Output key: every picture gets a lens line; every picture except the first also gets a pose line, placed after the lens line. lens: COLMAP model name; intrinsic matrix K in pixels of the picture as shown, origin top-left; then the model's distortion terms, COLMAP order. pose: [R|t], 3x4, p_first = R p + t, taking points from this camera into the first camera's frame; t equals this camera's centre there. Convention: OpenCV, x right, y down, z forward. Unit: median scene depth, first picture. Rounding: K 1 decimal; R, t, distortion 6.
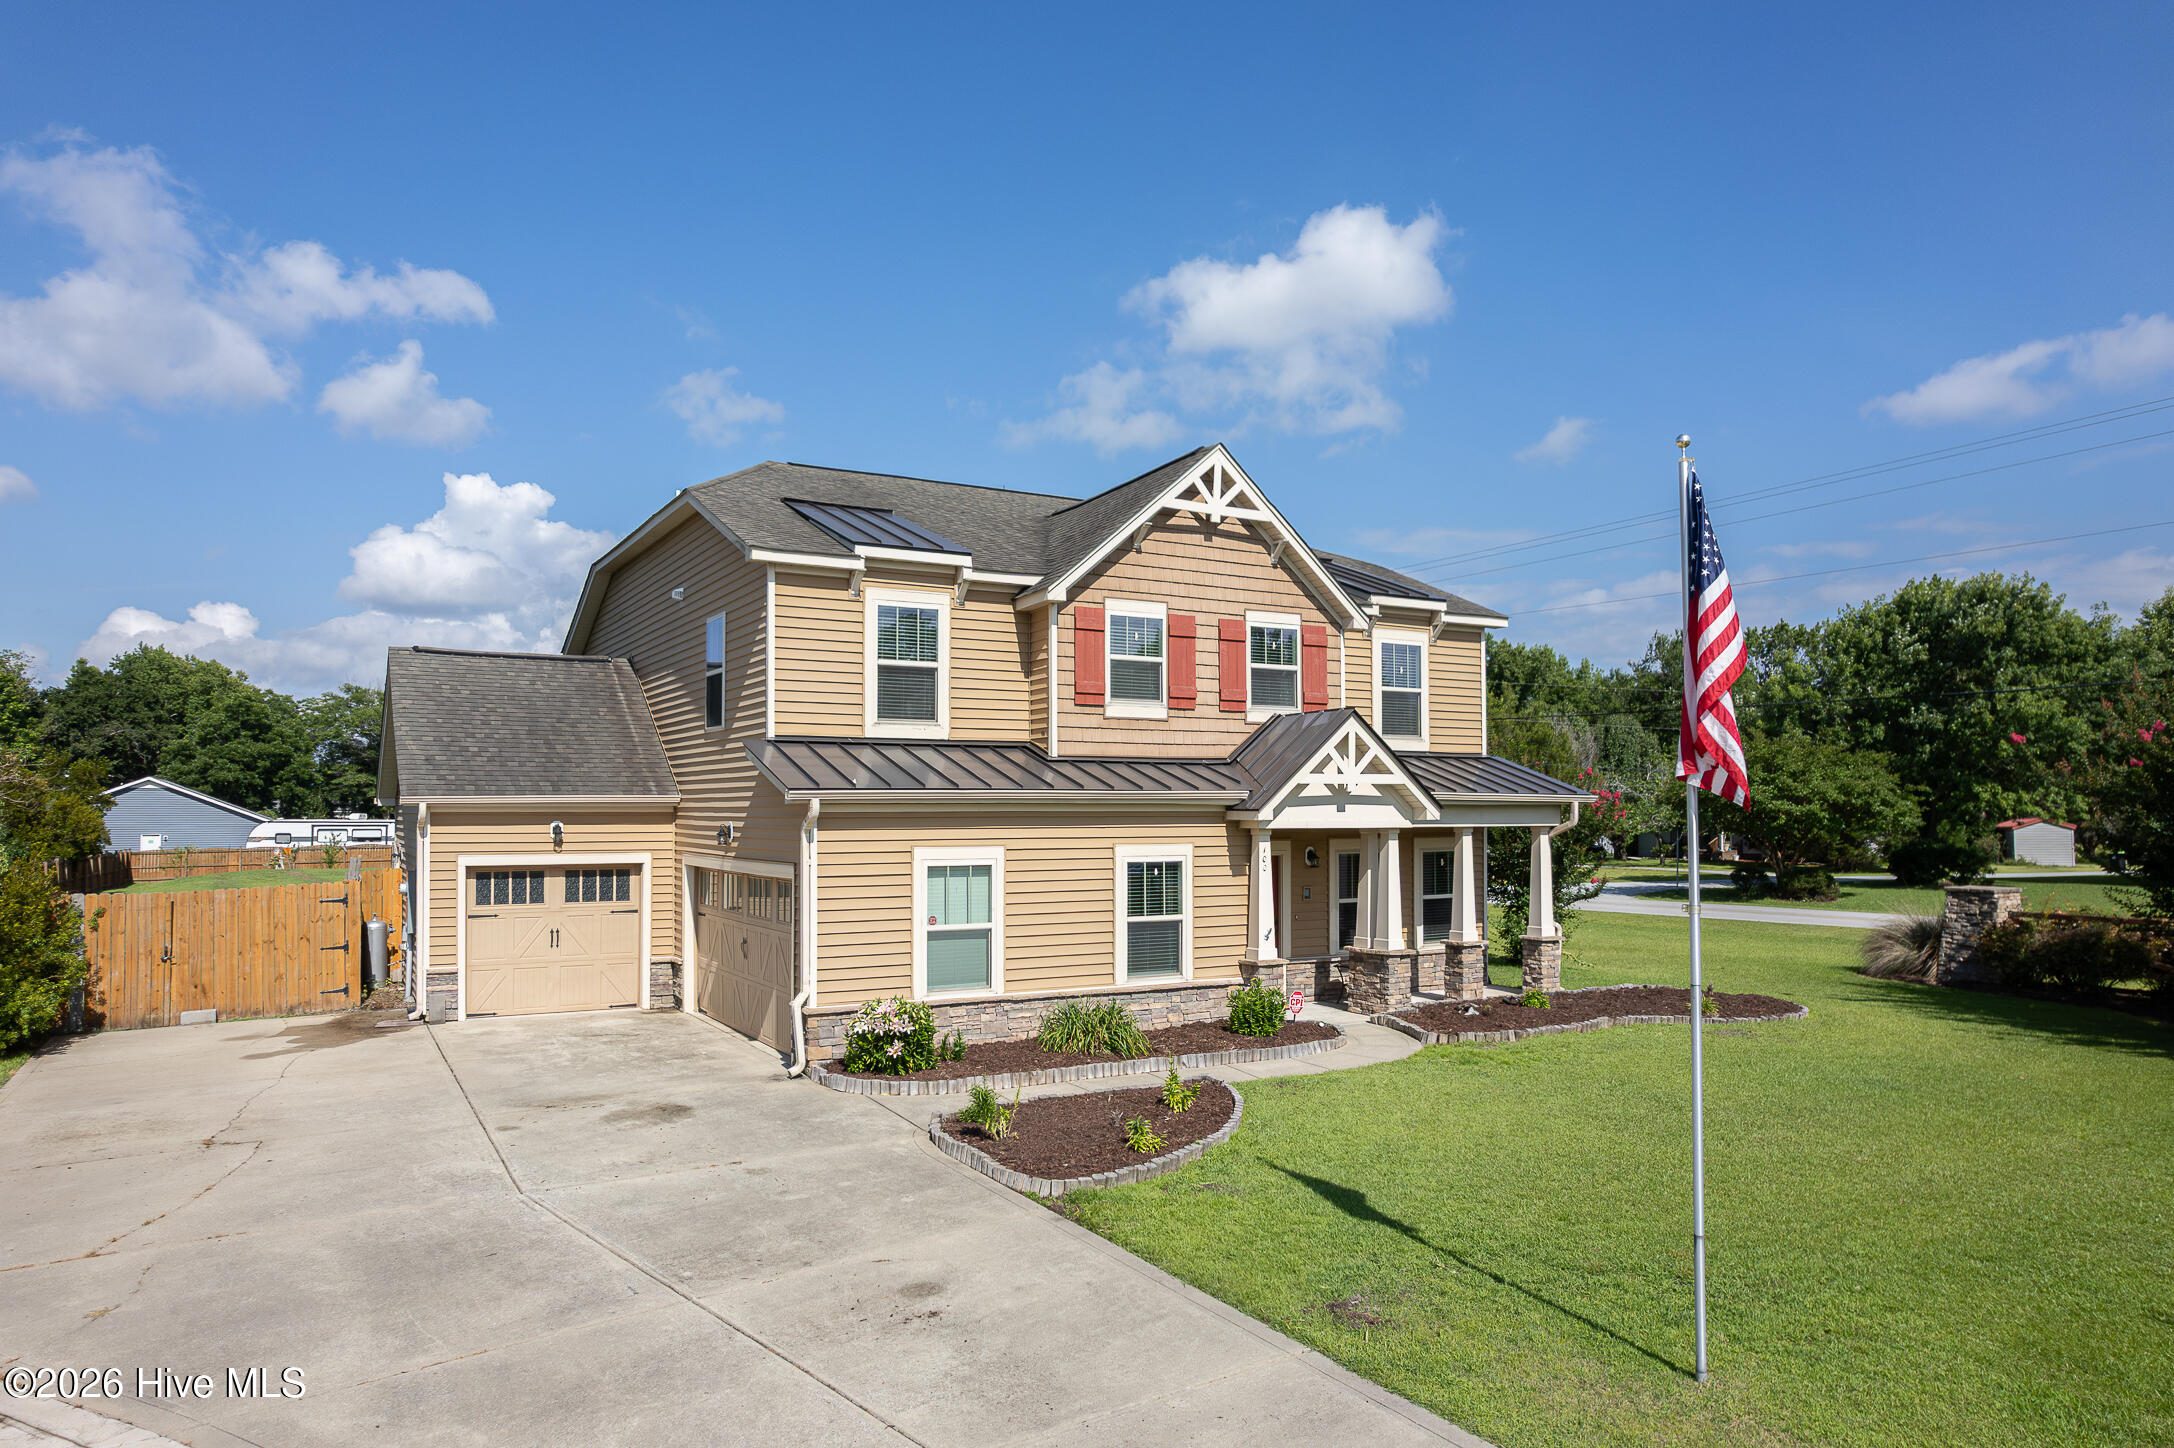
lens RADIAL K [[1403.5, 0, 1085.3], [0, 1403.5, 758.6], [0, 0, 1]] dist [-0.069871, 0.074242]
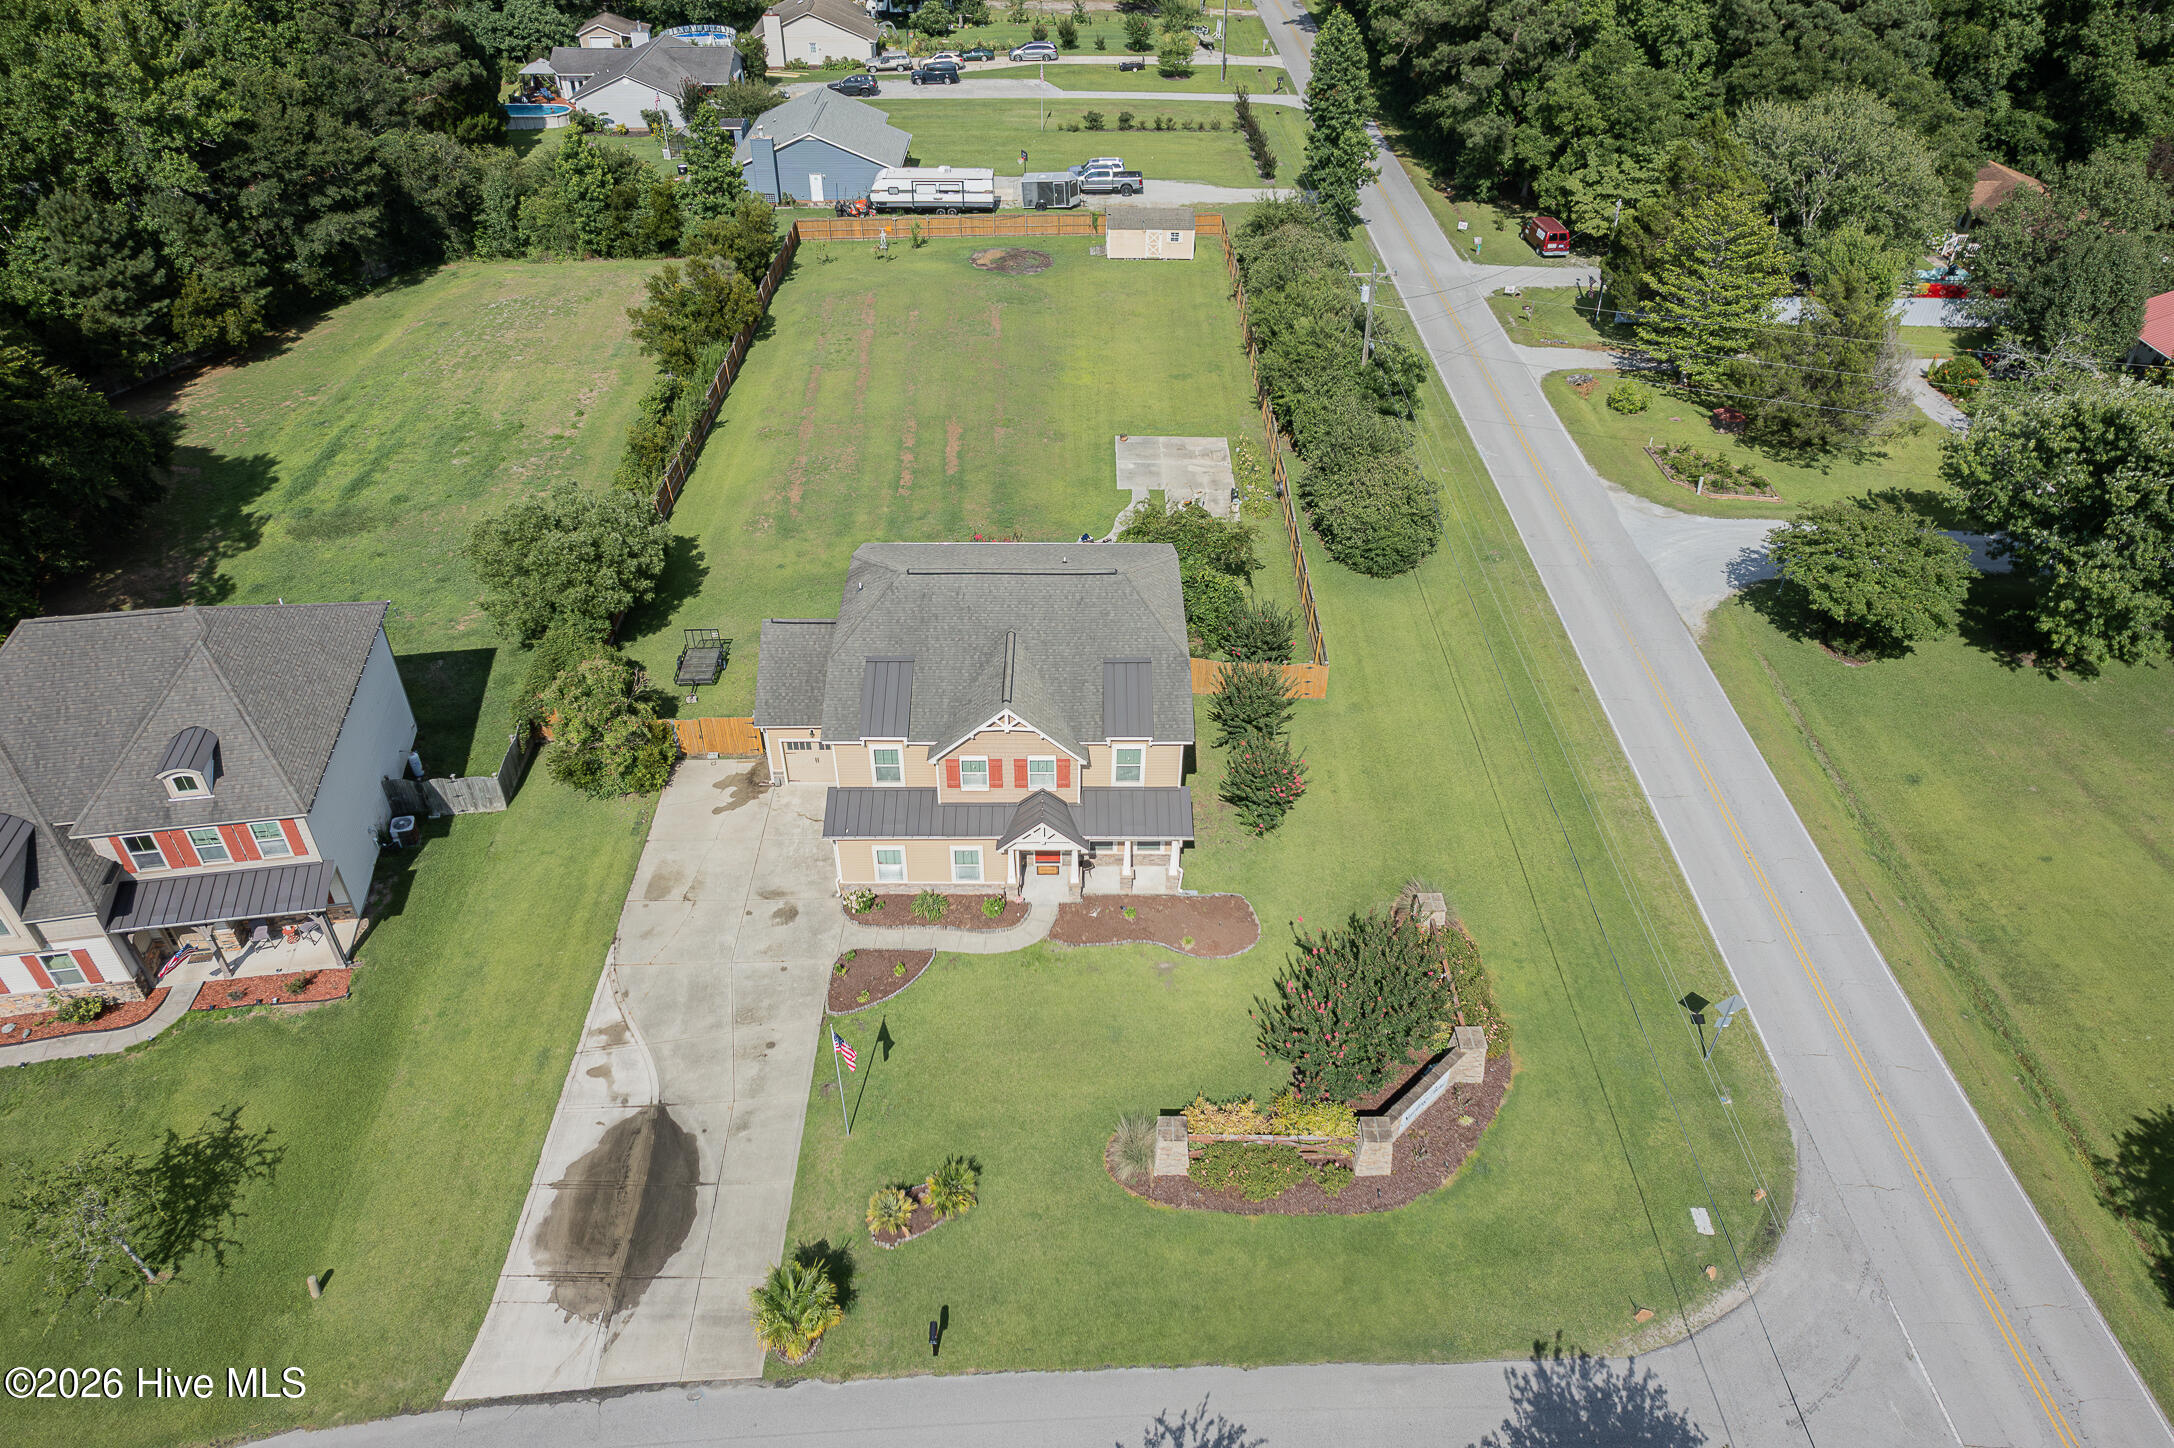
lens RADIAL K [[1448.3, 0, 1090.4], [0, 1448.3, 735.3], [0, 0, 1]] dist [-0.080686, 0.092595]
pose [[0.872882, 0.307508, -0.378836, 1.200002], [0.006941, 0.768508, 0.639803, -1.810868], [0.487883, -0.561101, 0.668682, -0.613422]]
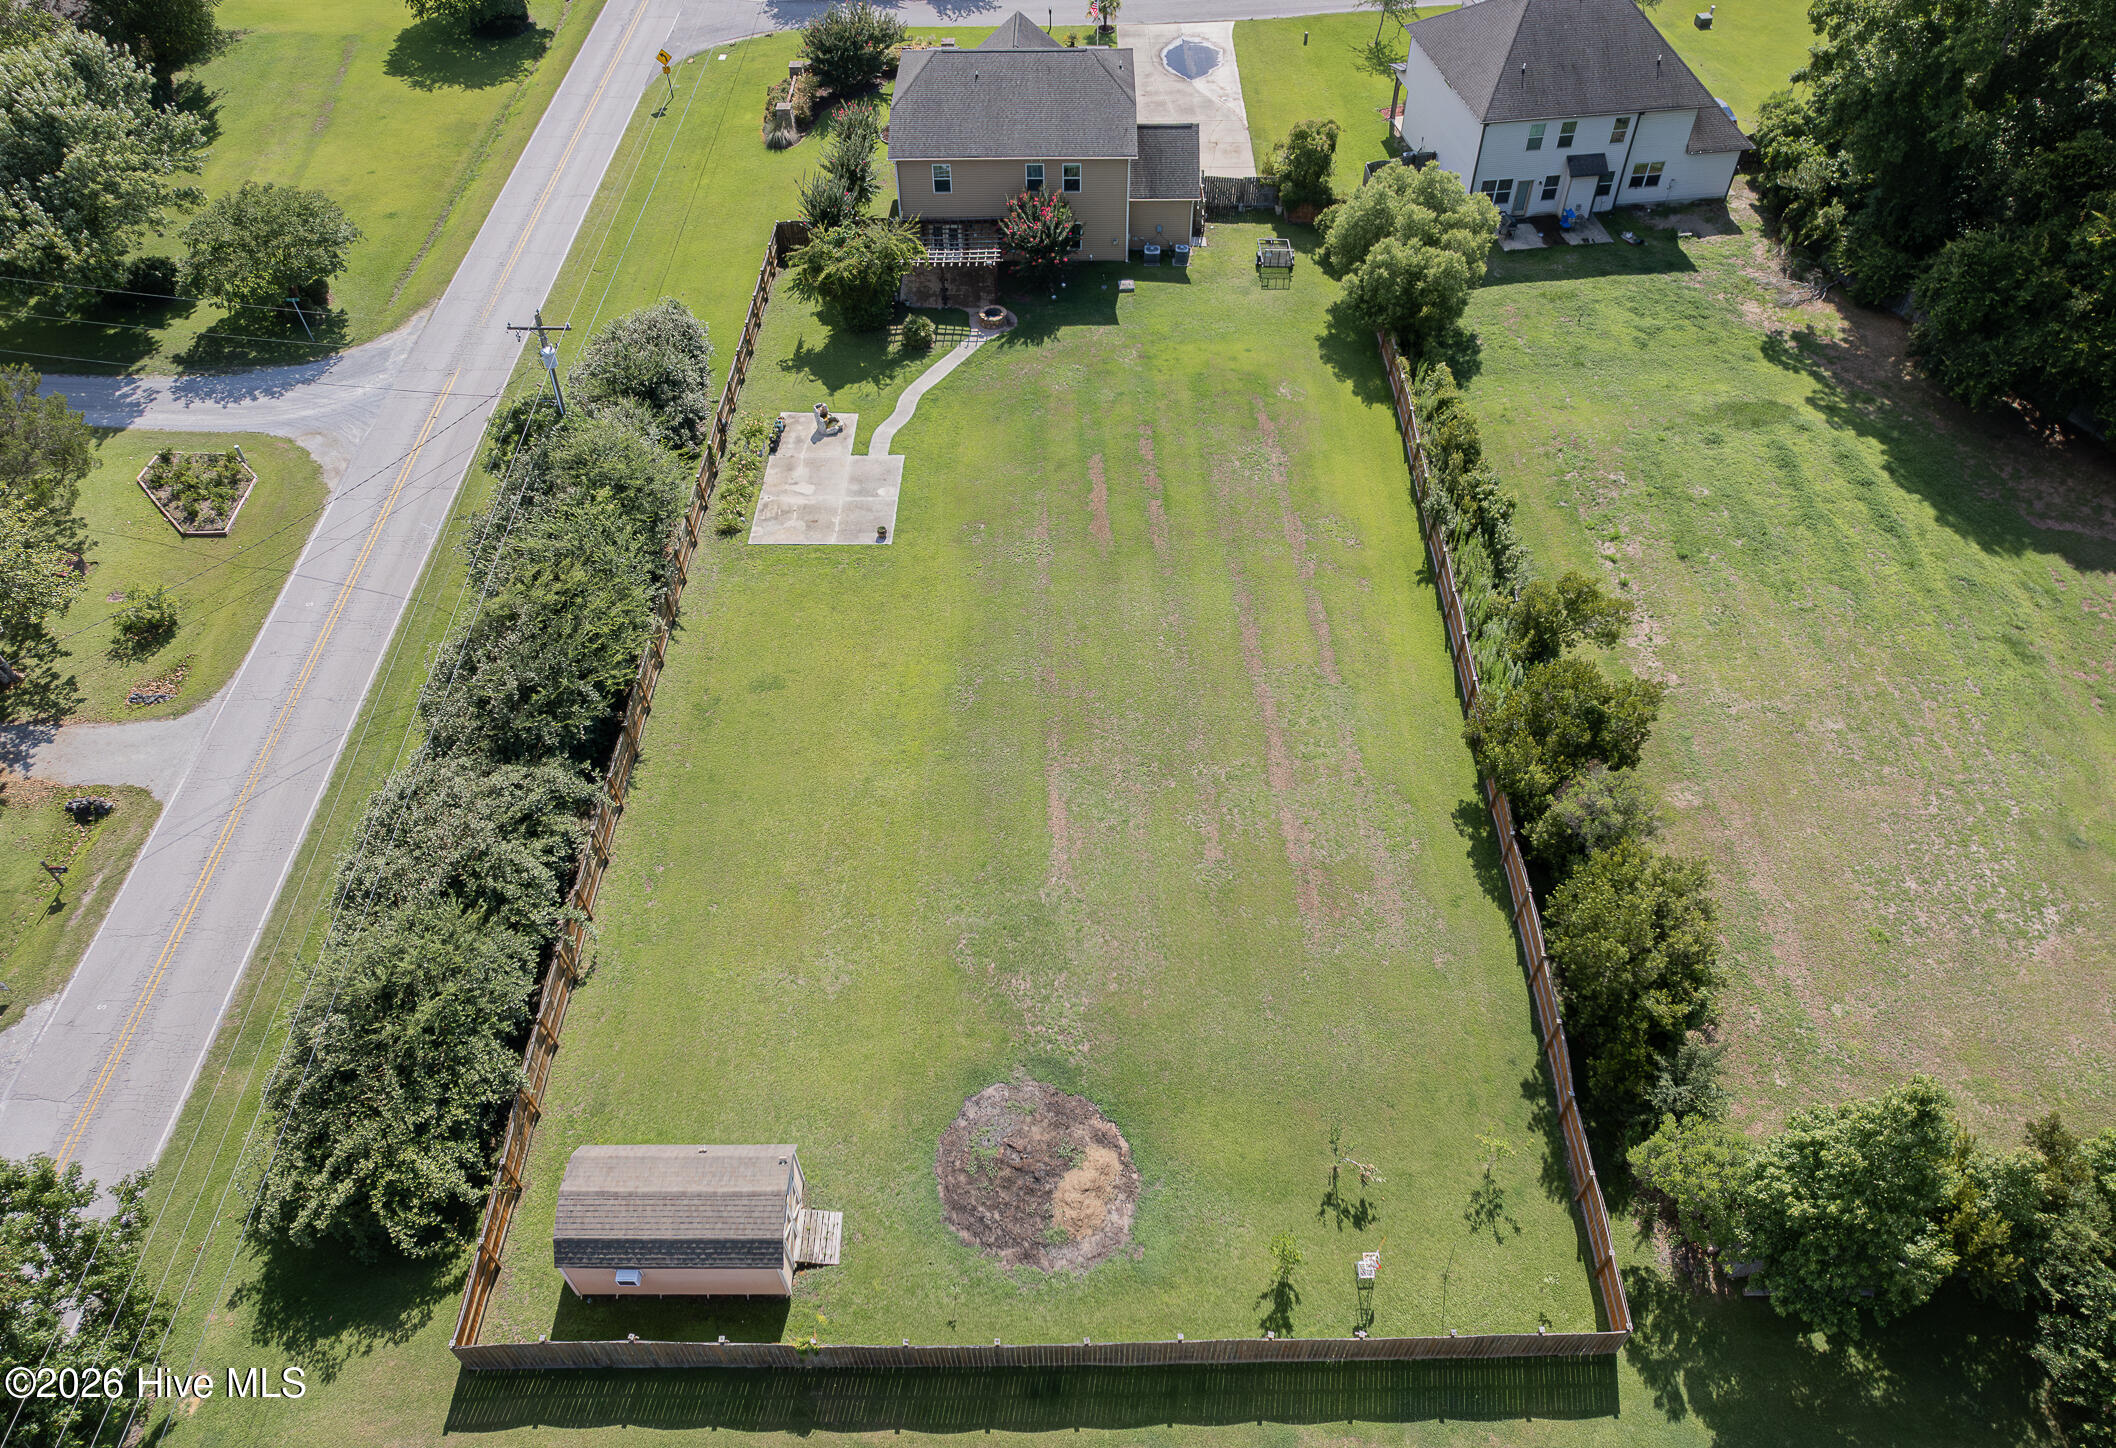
lens RADIAL K [[1434.9, 0, 1058.9], [0, 1434.9, 760.8], [0, 0, 1]] dist [-0.076376, 0.078676]
pose [[-0.862531, -0.375729, 0.338921, -2.294464], [-0.008308, 0.680225, 0.732957, -1.807783], [-0.505936, 0.629382, -0.589837, 4.894701]]
